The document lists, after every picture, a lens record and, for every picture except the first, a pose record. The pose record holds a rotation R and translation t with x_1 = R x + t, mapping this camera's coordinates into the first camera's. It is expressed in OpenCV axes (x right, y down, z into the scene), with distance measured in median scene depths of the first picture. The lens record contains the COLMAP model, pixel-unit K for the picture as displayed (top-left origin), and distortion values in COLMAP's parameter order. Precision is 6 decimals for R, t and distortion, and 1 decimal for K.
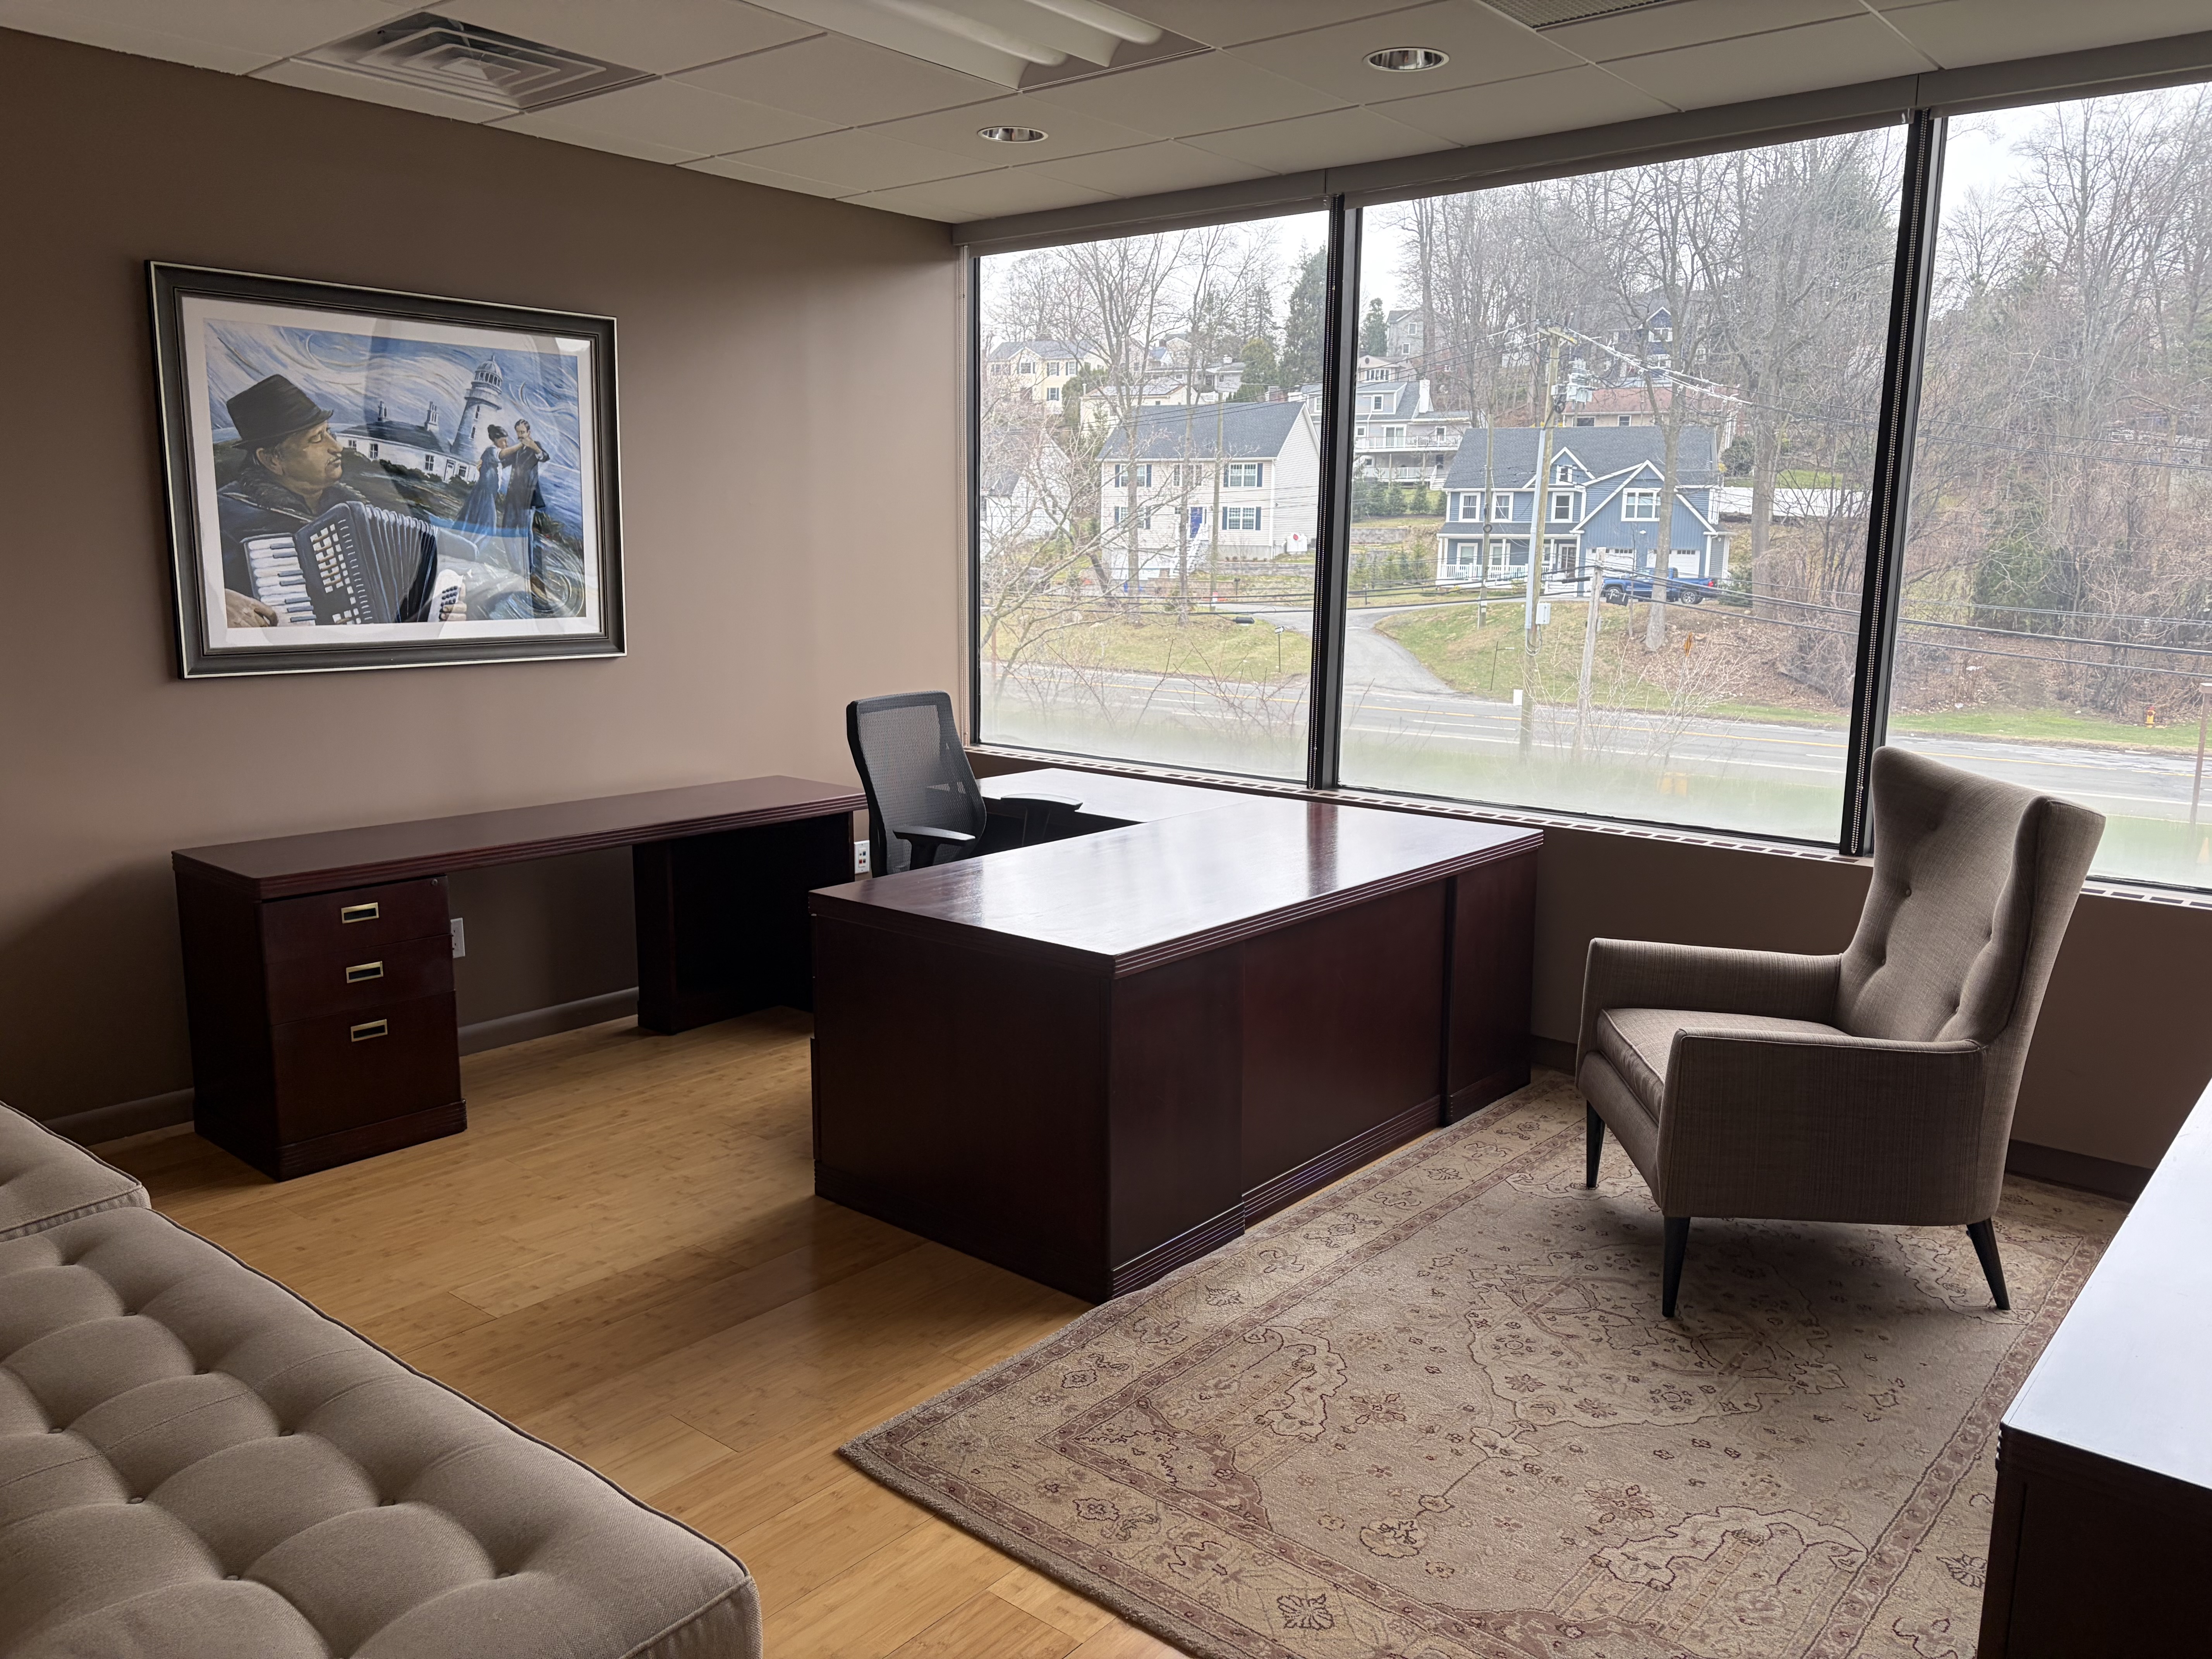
lens RADIAL K [[1670.5, 0, 1106.0], [0, 1670.5, 829.5], [0, 0, 1]] dist [0.058429, -0.059225]
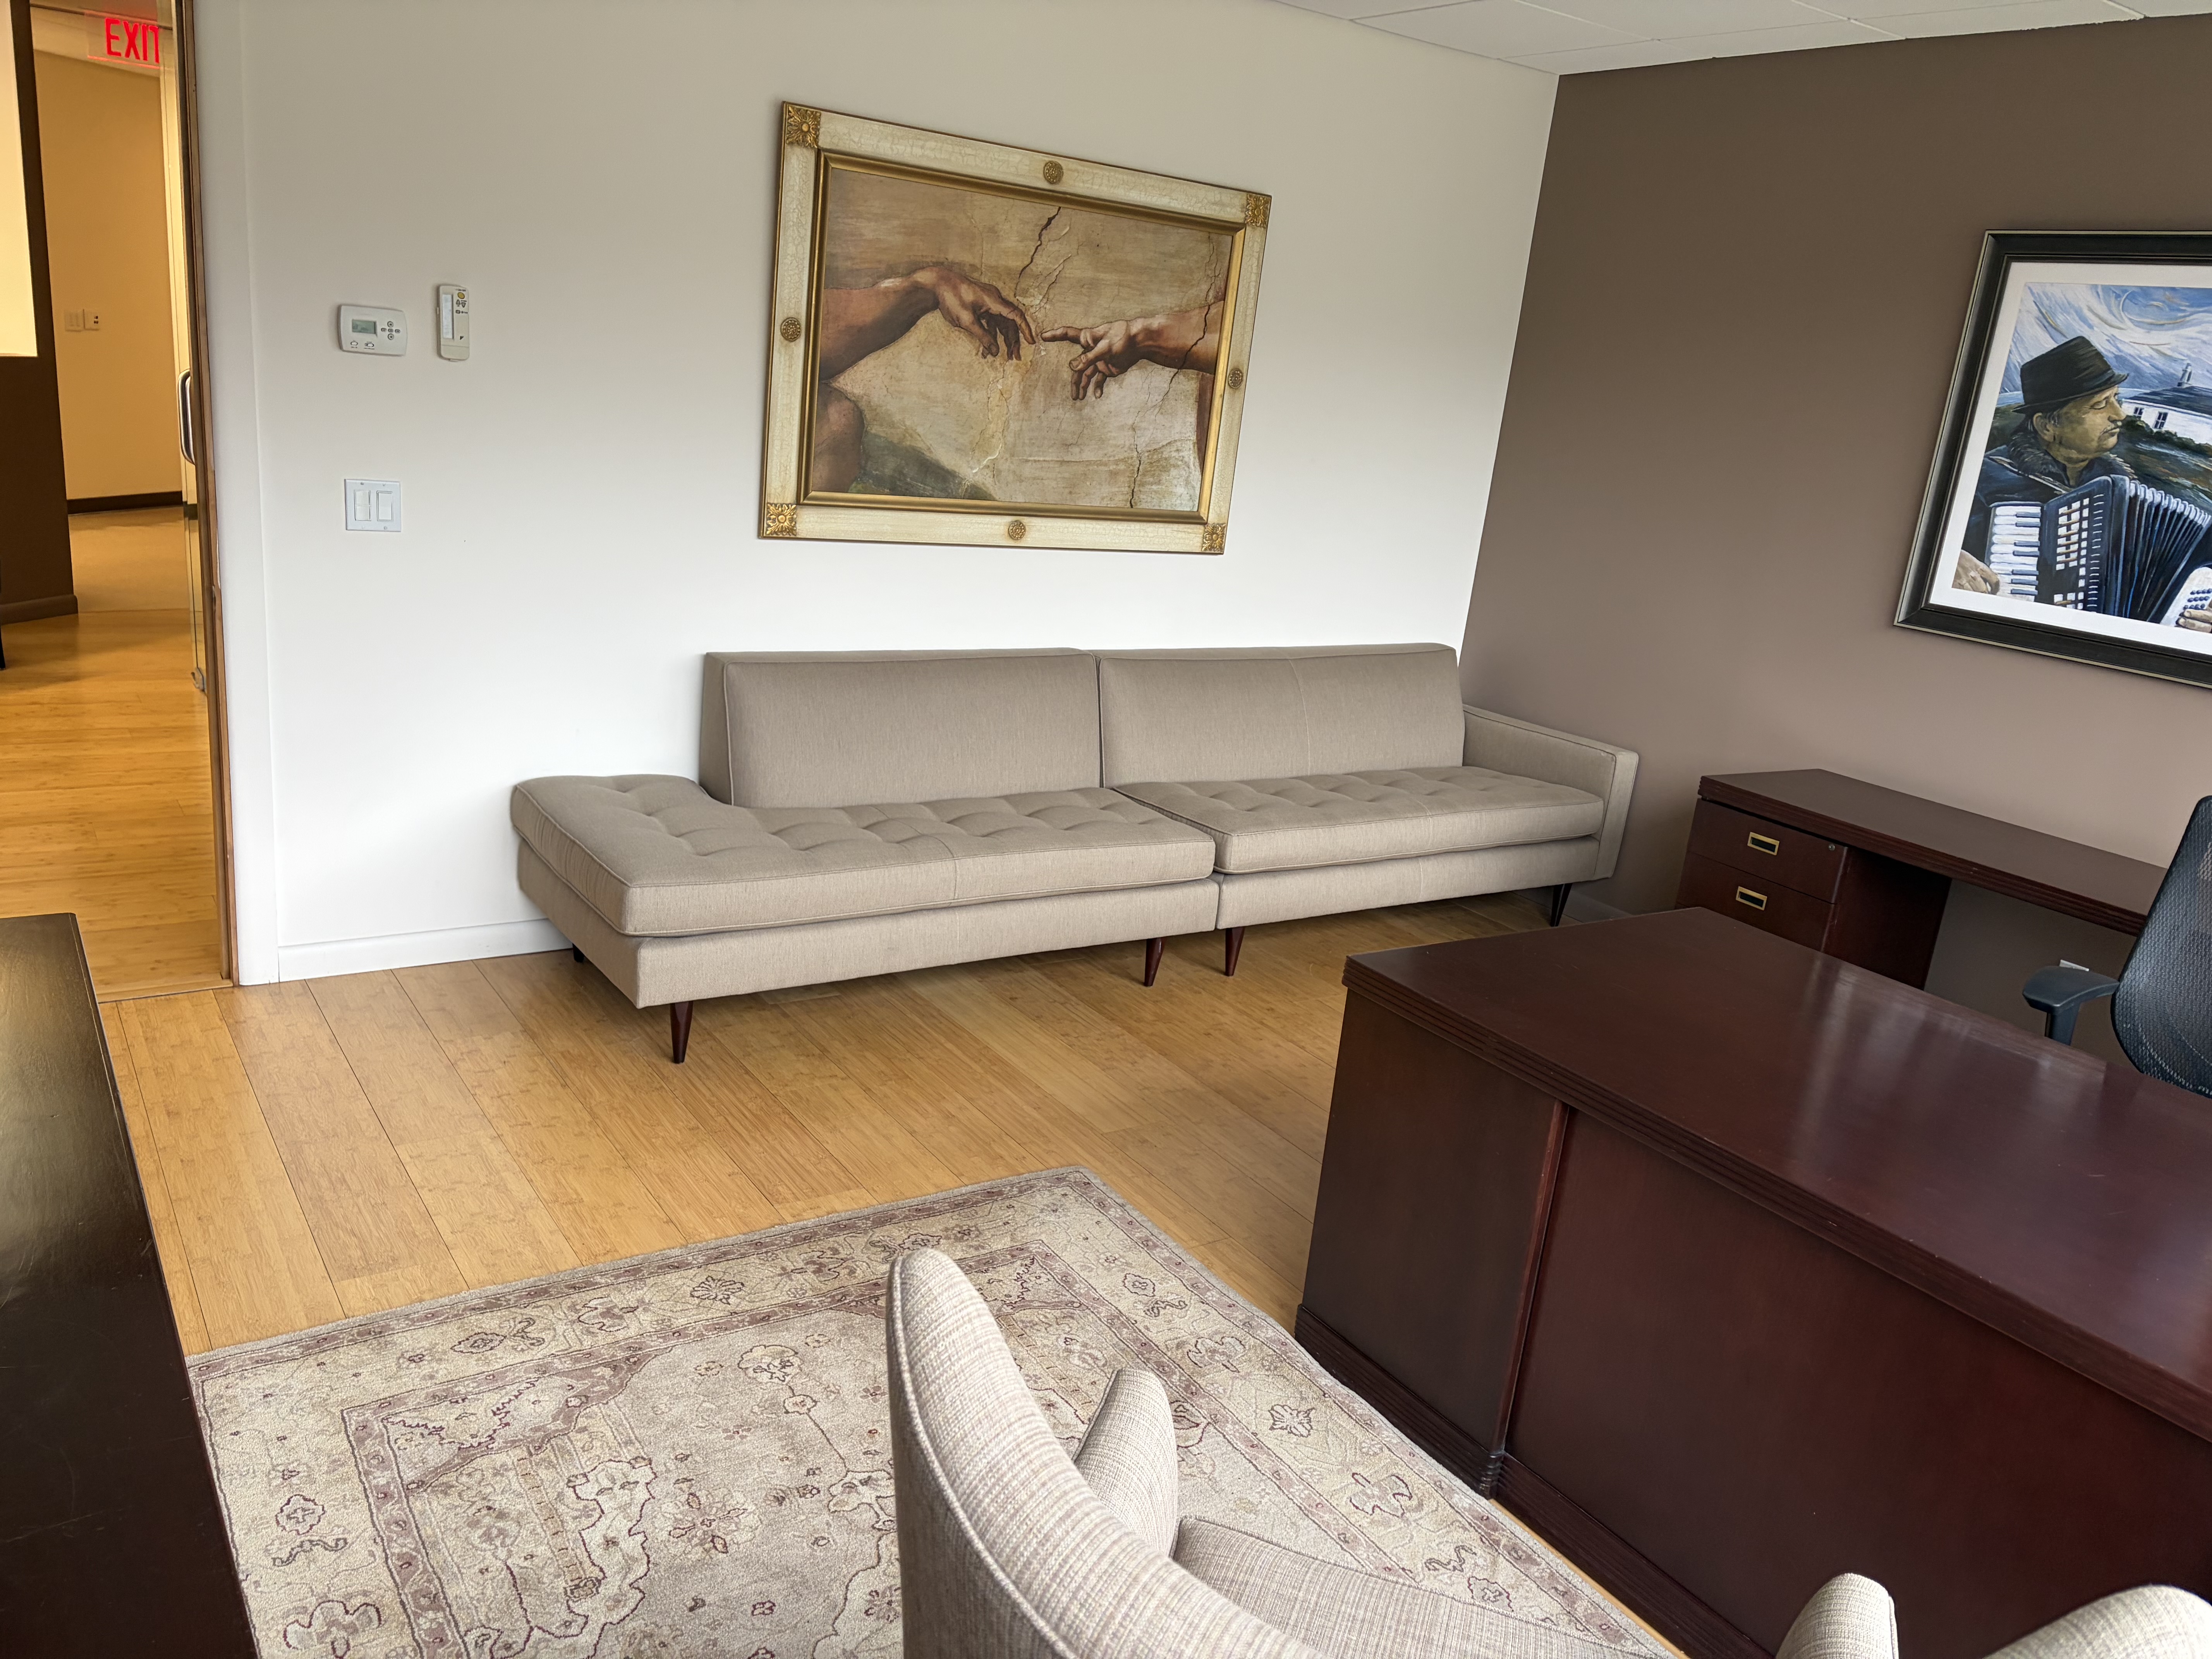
lens RADIAL K [[1670.5, 0, 1106.0], [0, 1670.5, 829.5], [0, 0, 1]] dist [0.058429, -0.059225]
pose [[-0.273791, 0.220270, -0.936226, 0.598849], [-0.272627, 0.915722, 0.295174, -0.144139], [0.922341, 0.336057, -0.190665, 0.754661]]
